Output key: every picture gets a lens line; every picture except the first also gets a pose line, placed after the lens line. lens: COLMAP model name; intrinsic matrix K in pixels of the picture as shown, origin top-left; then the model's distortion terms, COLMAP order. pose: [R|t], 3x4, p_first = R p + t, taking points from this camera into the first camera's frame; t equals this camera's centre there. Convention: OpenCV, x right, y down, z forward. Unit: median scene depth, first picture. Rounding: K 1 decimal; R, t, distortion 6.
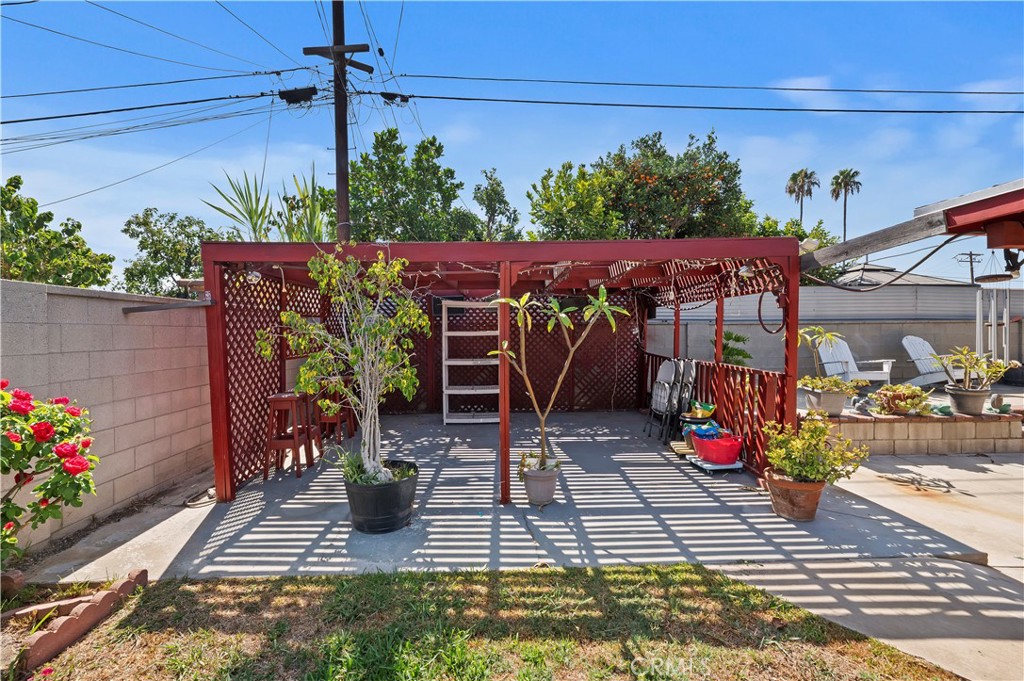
lens RADIAL K [[419.8, 0, 514.0], [0, 419.8, 337.9], [0, 0, 1]] dist [-0.002198, -0.000162]
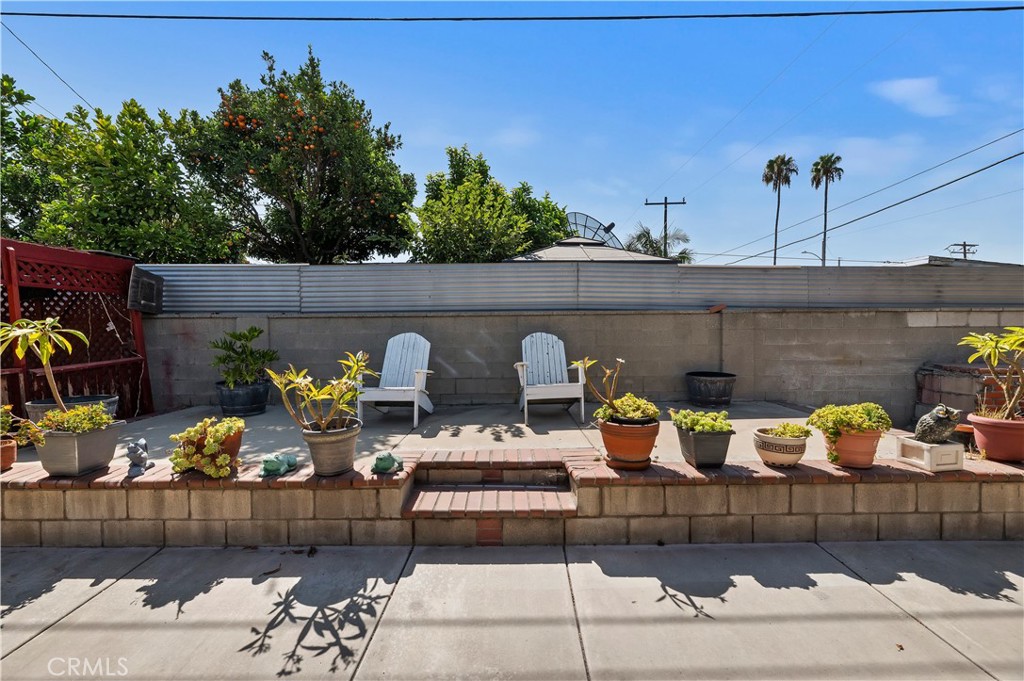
lens RADIAL K [[419.8, 0, 511.6], [0, 419.8, 340.6], [0, 0, 1]] dist [-0.002198, -0.000162]
pose [[0.999496, -0.001104, -0.031726, 1.382692], [0.001471, 0.999932, 0.011556, -0.001117], [0.031711, -0.011596, 0.999430, 0.456693]]
